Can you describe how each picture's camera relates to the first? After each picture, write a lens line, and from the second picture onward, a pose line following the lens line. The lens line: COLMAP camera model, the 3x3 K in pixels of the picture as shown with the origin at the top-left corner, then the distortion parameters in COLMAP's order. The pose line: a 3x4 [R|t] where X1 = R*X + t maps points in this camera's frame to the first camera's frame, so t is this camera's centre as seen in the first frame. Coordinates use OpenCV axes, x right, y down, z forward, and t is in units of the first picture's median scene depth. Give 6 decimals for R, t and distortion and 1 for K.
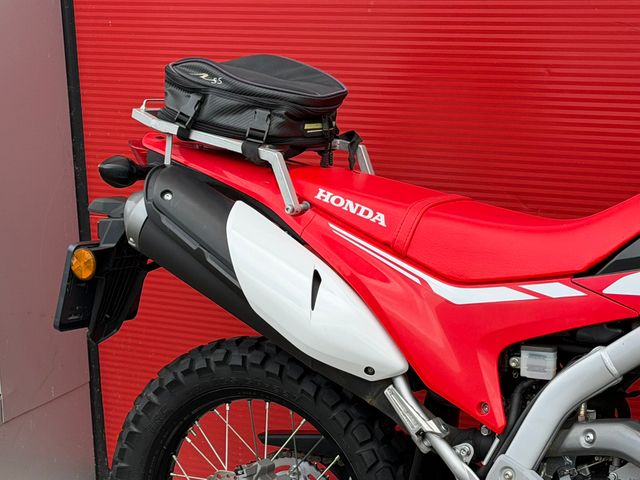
lens RADIAL K [[1500.8, 0, 311.9], [0, 1500.8, 252.9], [0, 0, 1]] dist [0.143055, 0.000000]
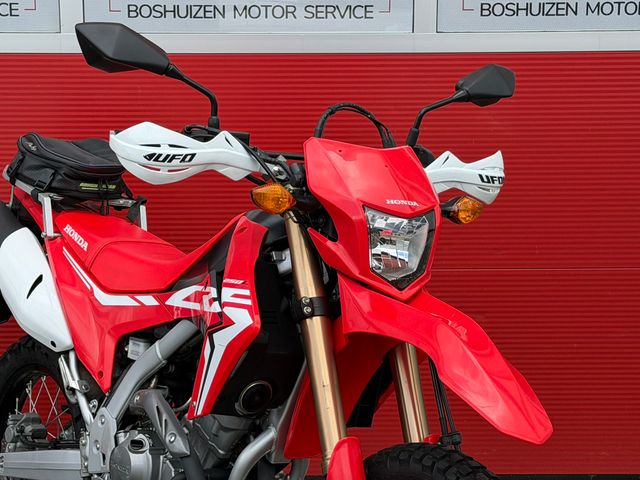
lens RADIAL K [[1500.8, 0, 311.2], [0, 1500.8, 254.4], [0, 0, 1]] dist [0.143055, 0.000000]
pose [[0.932150, 0.119142, -0.341909, 0.780707], [-0.151029, 0.986181, -0.068105, 0.054287], [0.329070, 0.115122, 0.937262, -0.326917]]
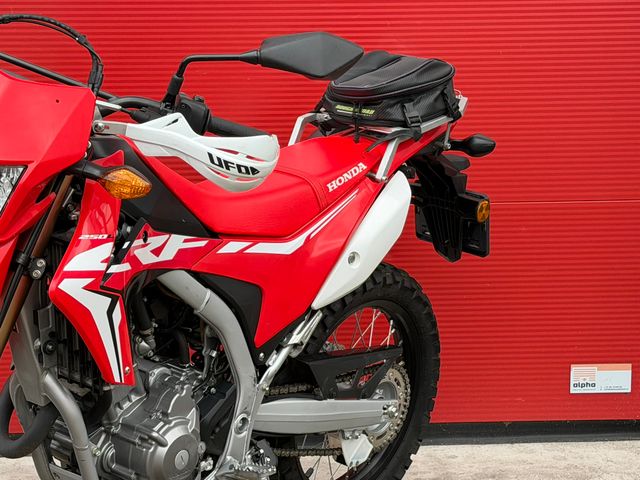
lens RADIAL K [[1500.8, 0, 310.7], [0, 1500.8, 249.7], [0, 0, 1]] dist [0.143055, 0.000000]
pose [[0.942755, 0.118151, -0.311854, 0.806946], [-0.140207, 0.988899, -0.049195, 0.063382], [0.302579, 0.090102, 0.948856, -0.175117]]
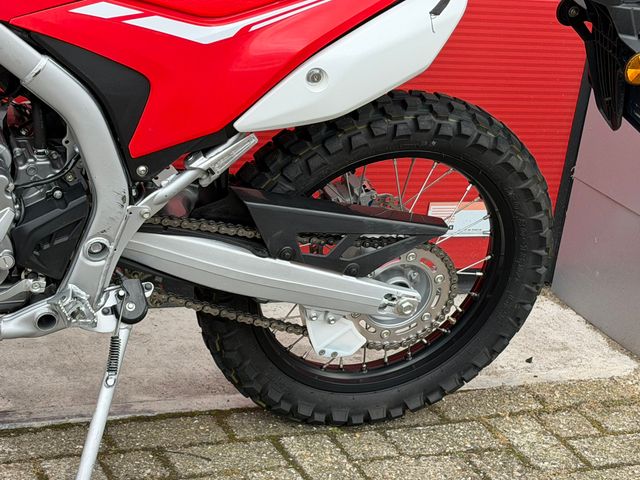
lens RADIAL K [[1500.8, 0, 297.9], [0, 1500.8, 246.1], [0, 0, 1]] dist [0.143055, 0.000000]
pose [[0.624850, 0.445944, -0.640856, 1.065737], [-0.388659, 0.889560, 0.240054, -0.131334], [0.677131, 0.099077, 0.729162, 0.456667]]
